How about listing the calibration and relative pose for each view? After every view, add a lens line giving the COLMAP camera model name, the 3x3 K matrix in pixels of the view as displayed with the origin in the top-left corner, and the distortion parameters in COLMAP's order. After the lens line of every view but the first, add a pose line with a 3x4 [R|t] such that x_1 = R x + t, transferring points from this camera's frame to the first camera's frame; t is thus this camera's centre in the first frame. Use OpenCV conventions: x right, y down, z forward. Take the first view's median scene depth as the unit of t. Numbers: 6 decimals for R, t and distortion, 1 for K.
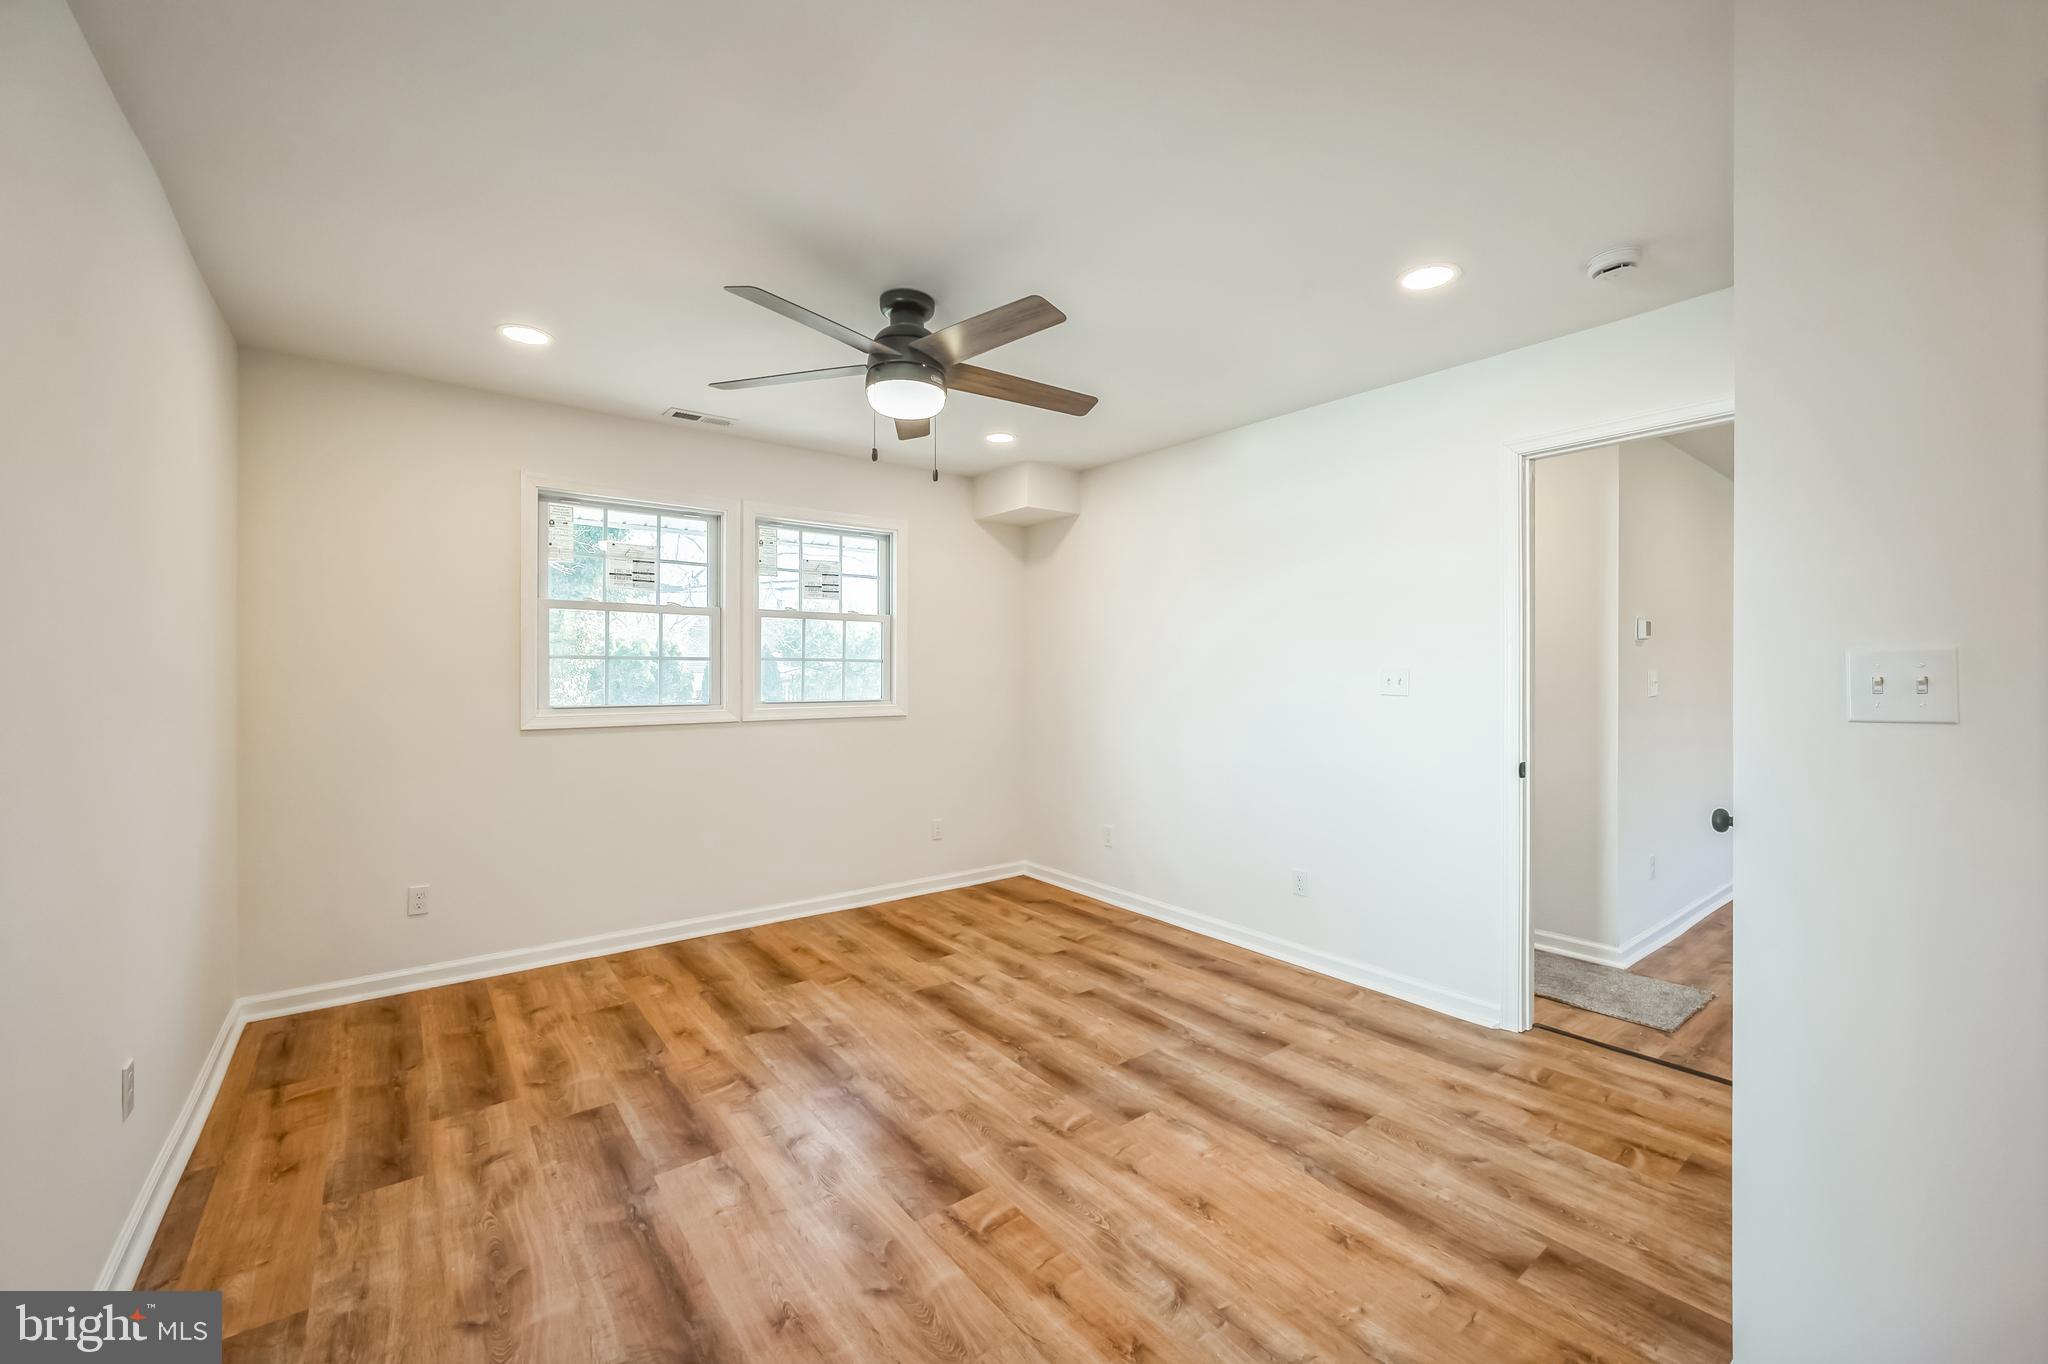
lens RADIAL K [[814.6, 0, 1031.5], [0, 814.6, 684.1], [0, 0, 1]] dist [-0.002074, -0.000193]
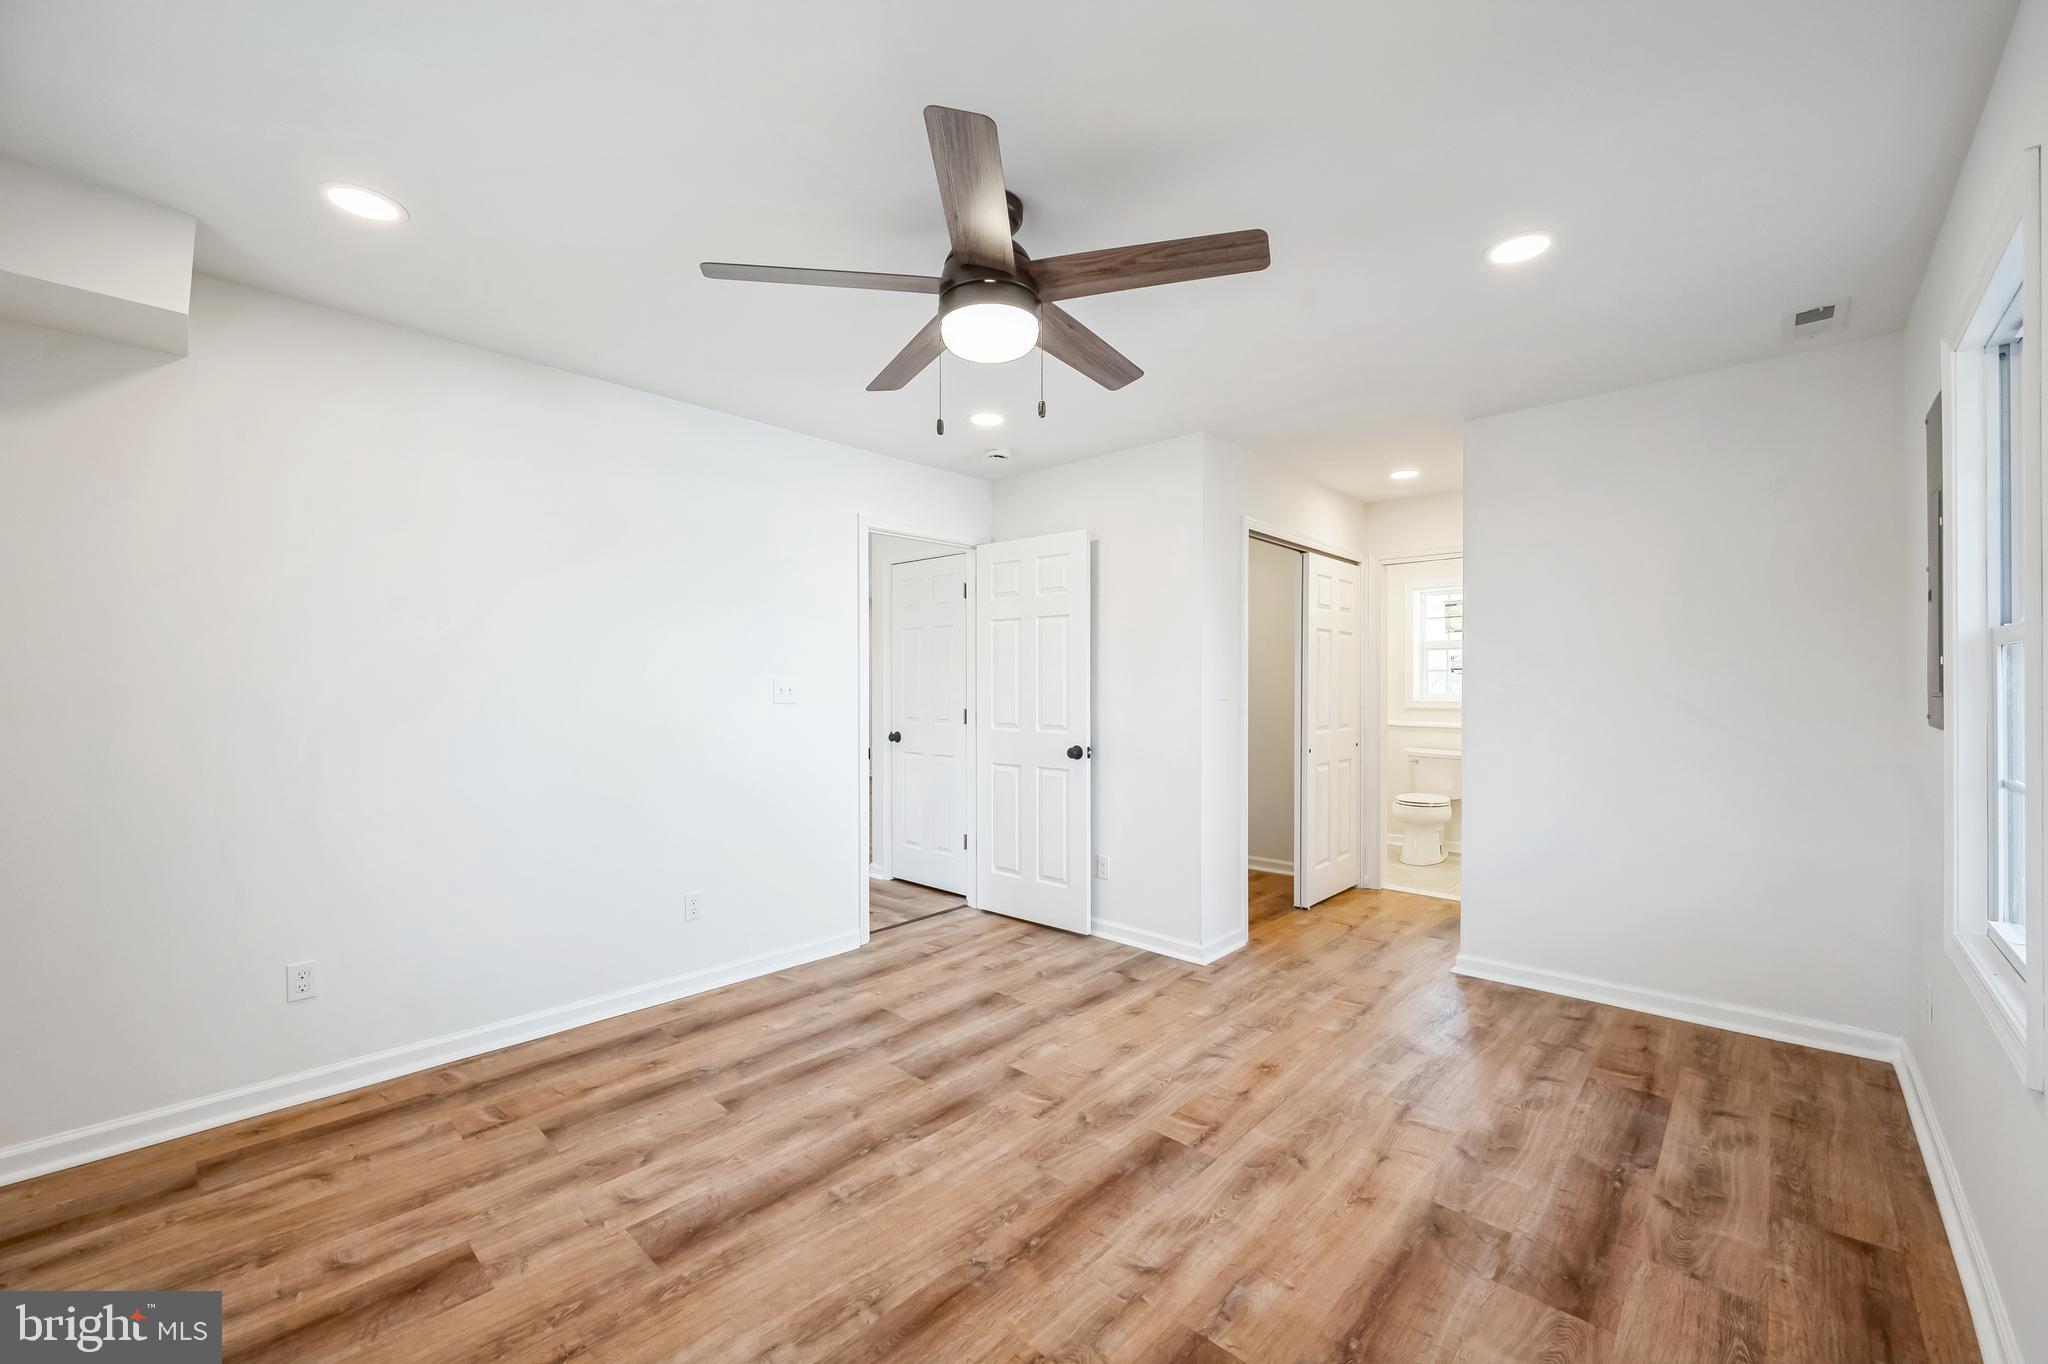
lens RADIAL K [[814.6, 0, 1031.5], [0, 814.6, 684.1], [0, 0, 1]] dist [-0.002074, -0.000193]
pose [[-0.159875, 0.000891, 0.987137, -0.881620], [0.013275, 0.999911, 0.001247, -0.008271], [-0.987048, 0.013304, -0.159872, 1.025397]]
